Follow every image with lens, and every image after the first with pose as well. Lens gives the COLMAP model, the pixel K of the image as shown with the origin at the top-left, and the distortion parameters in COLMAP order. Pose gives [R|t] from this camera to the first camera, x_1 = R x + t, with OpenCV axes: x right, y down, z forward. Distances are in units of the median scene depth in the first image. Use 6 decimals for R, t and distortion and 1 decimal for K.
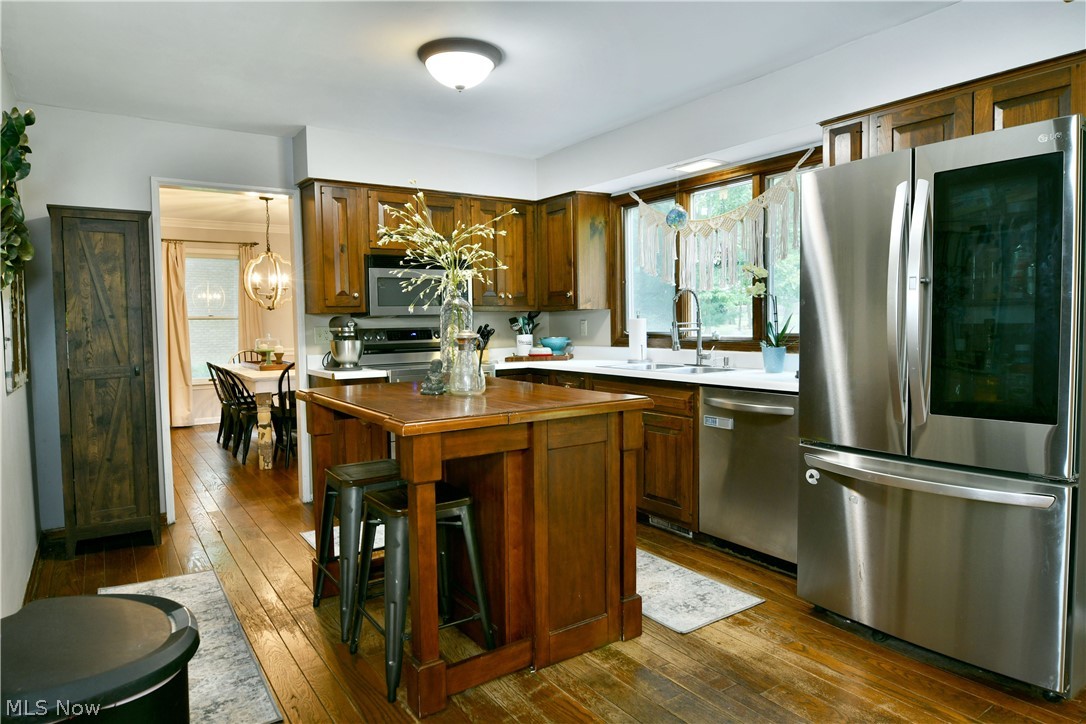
lens RADIAL K [[656.5, 0, 541.9], [0, 656.5, 362.6], [0, 0, 1]] dist [-0.028103, -0.002135]
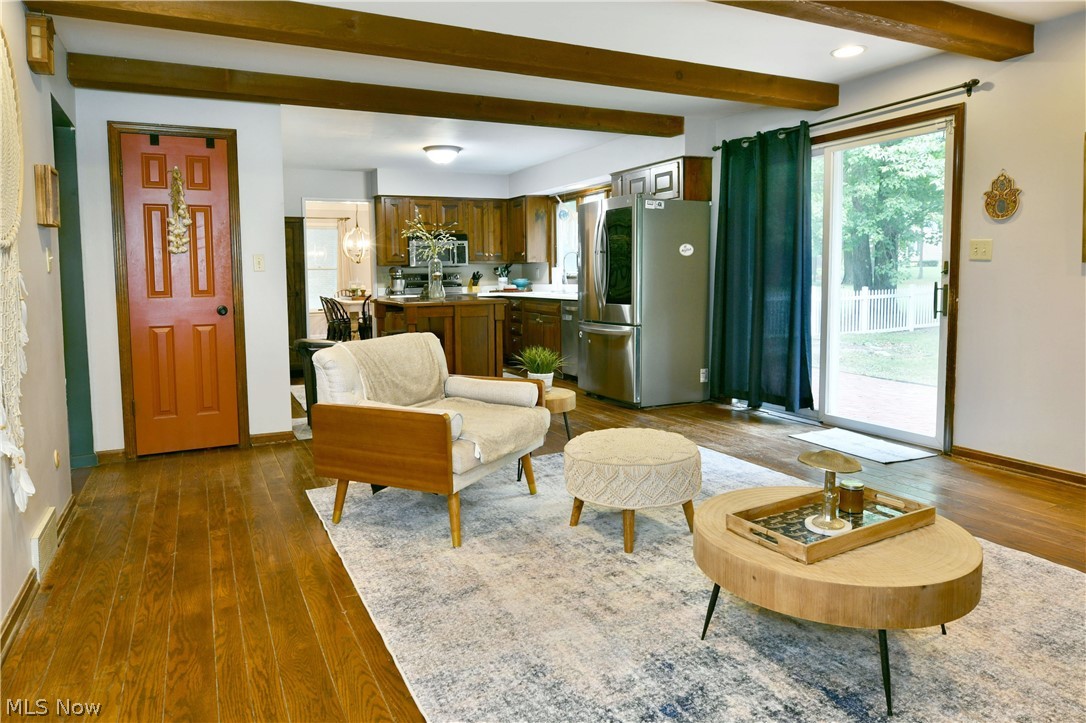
lens RADIAL K [[656.5, 0, 533.5], [0, 656.5, 311.2], [0, 0, 1]] dist [-0.028103, -0.002135]
pose [[0.991908, 0.003918, -0.126895, 0.294055], [-0.004319, 0.999987, -0.002885, 0.054000], [0.126882, 0.003410, 0.991912, -0.733448]]
